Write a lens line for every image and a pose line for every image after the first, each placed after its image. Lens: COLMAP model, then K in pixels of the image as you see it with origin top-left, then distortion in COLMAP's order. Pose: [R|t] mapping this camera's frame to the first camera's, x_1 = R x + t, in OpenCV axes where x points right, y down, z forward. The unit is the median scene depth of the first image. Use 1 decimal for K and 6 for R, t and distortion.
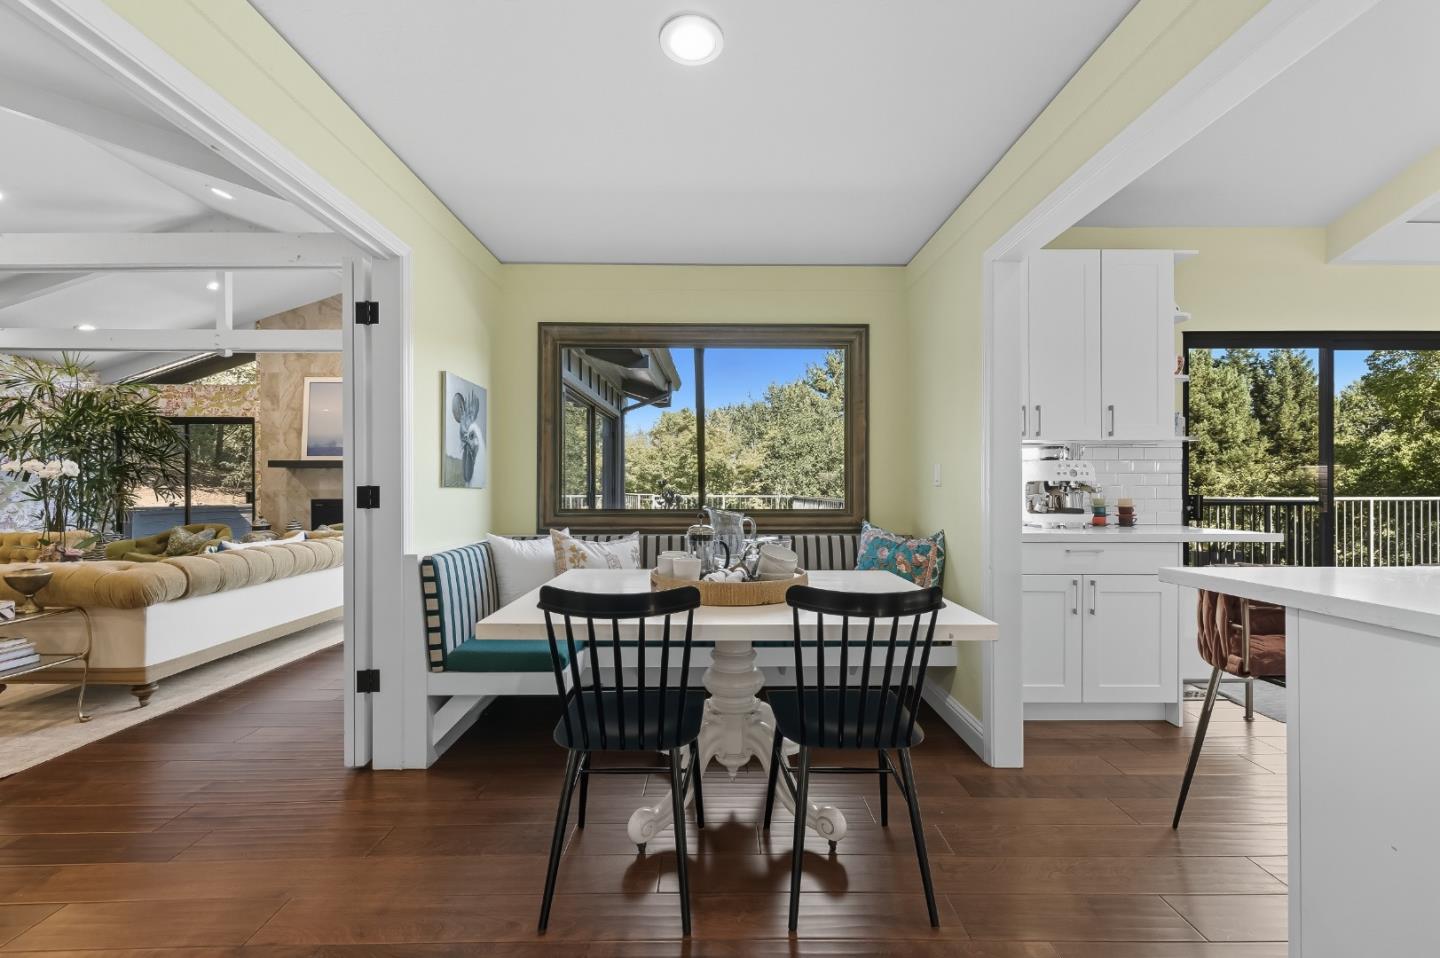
lens RADIAL K [[561.6, 0, 721.2], [0, 561.6, 477.6], [0, 0, 1]] dist [-0.000167, 0.000559]
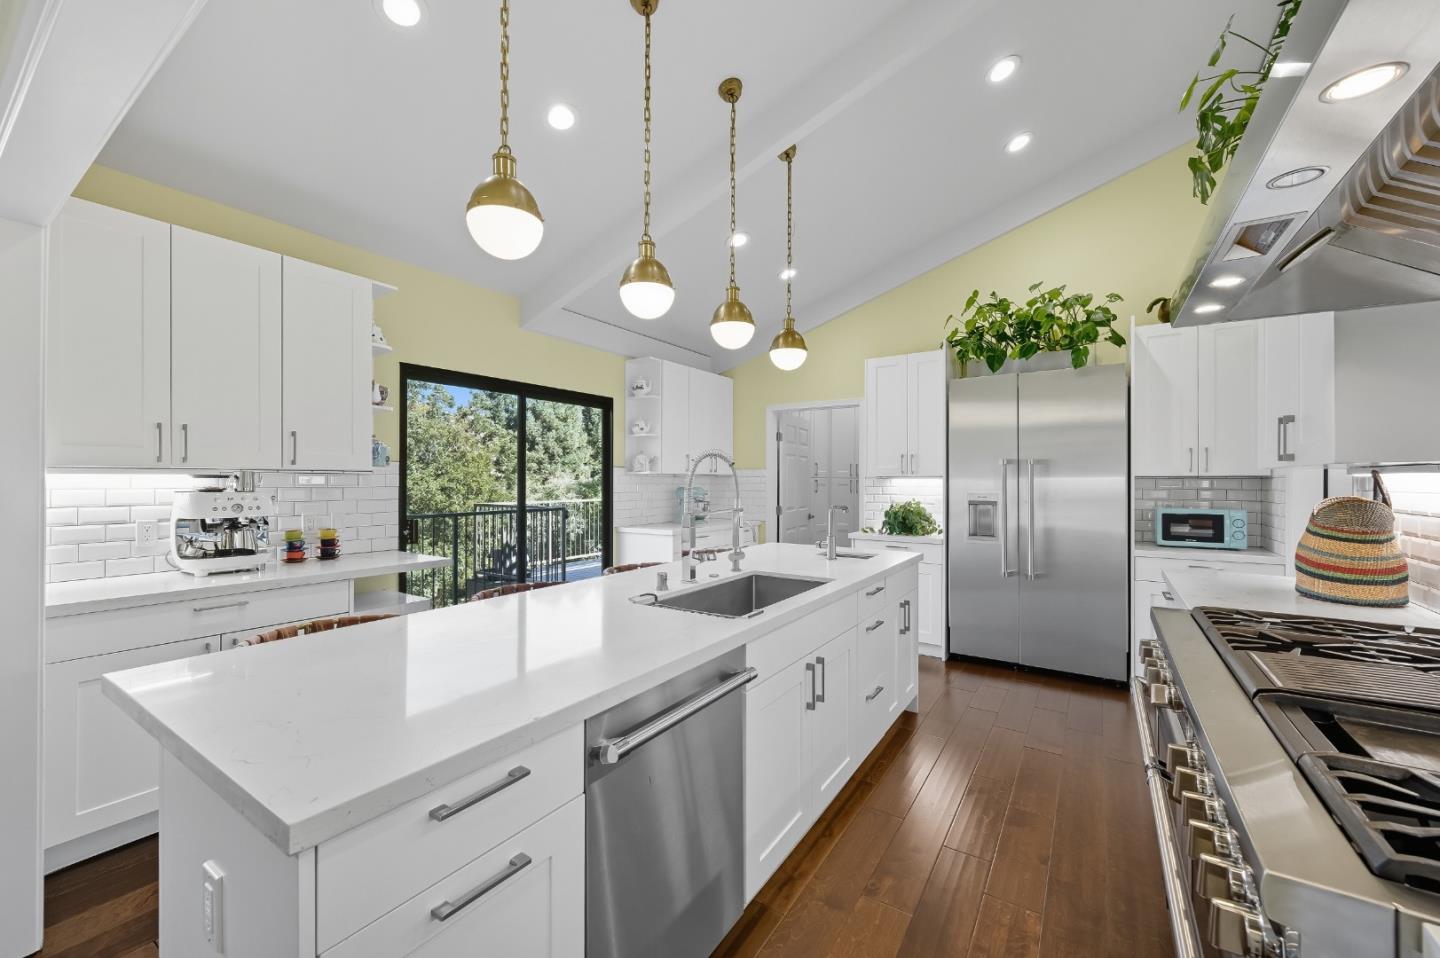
lens RADIAL K [[561.6, 0, 721.2], [0, 561.6, 477.6], [0, 0, 1]] dist [-0.000167, 0.000559]
pose [[0.547067, 0.004270, 0.837078, 0.291774], [-0.010986, 0.999937, 0.002079, -0.058633], [-0.837017, -0.010334, 0.547080, -0.063661]]
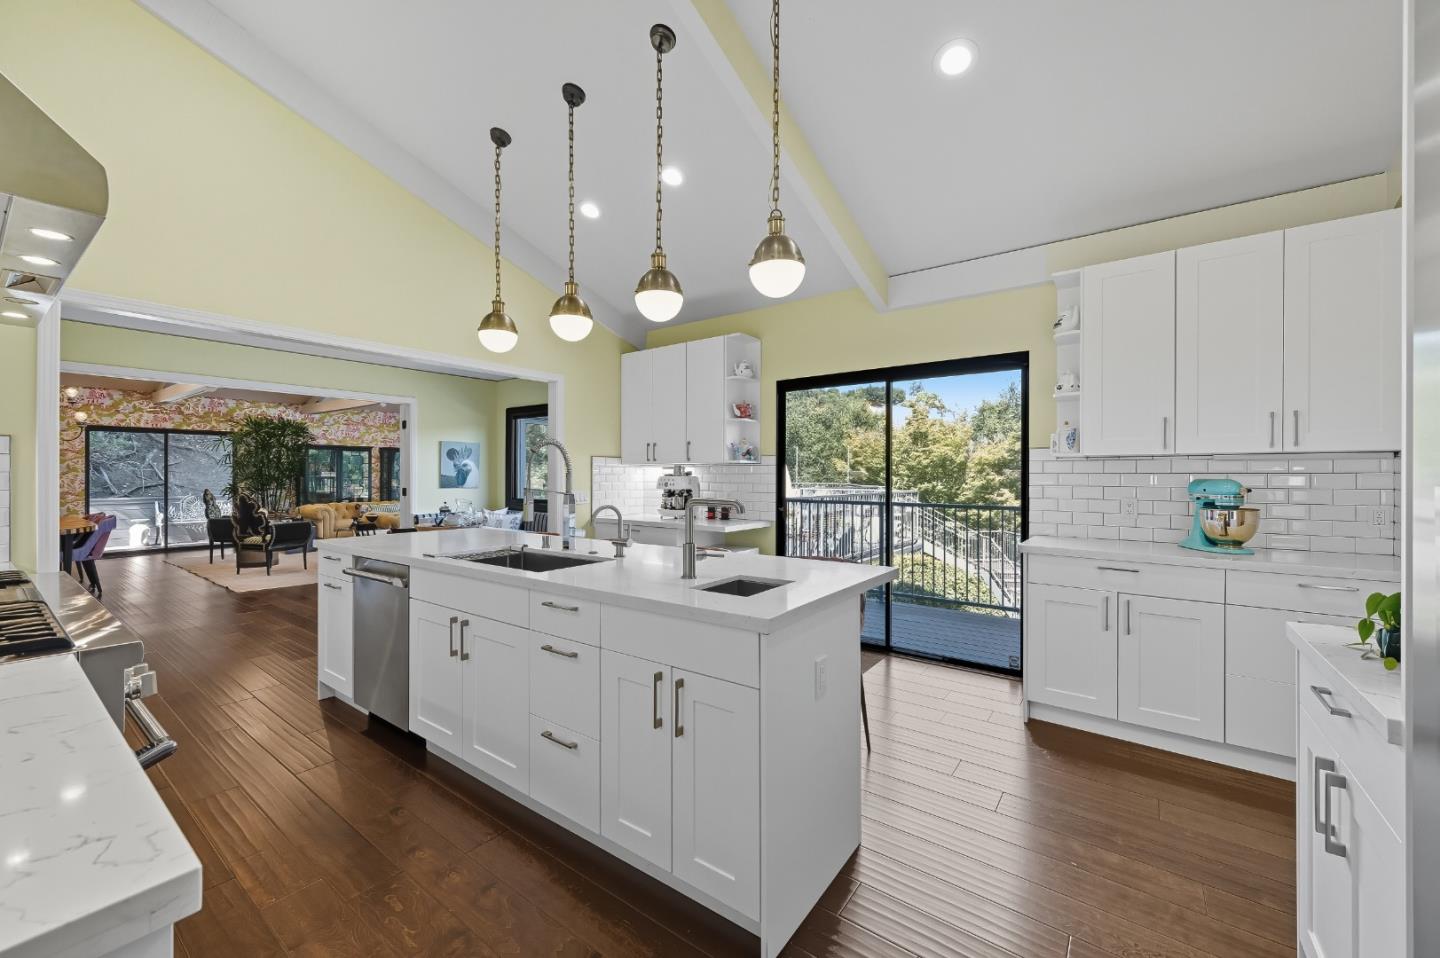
lens RADIAL K [[561.6, 0, 721.2], [0, 561.6, 477.6], [0, 0, 1]] dist [-0.000167, 0.000559]
pose [[0.807548, 0.001994, -0.589799, 1.582511], [0.014803, 0.999611, 0.023647, -0.060364], [0.589616, -0.027827, 0.807204, -0.204817]]
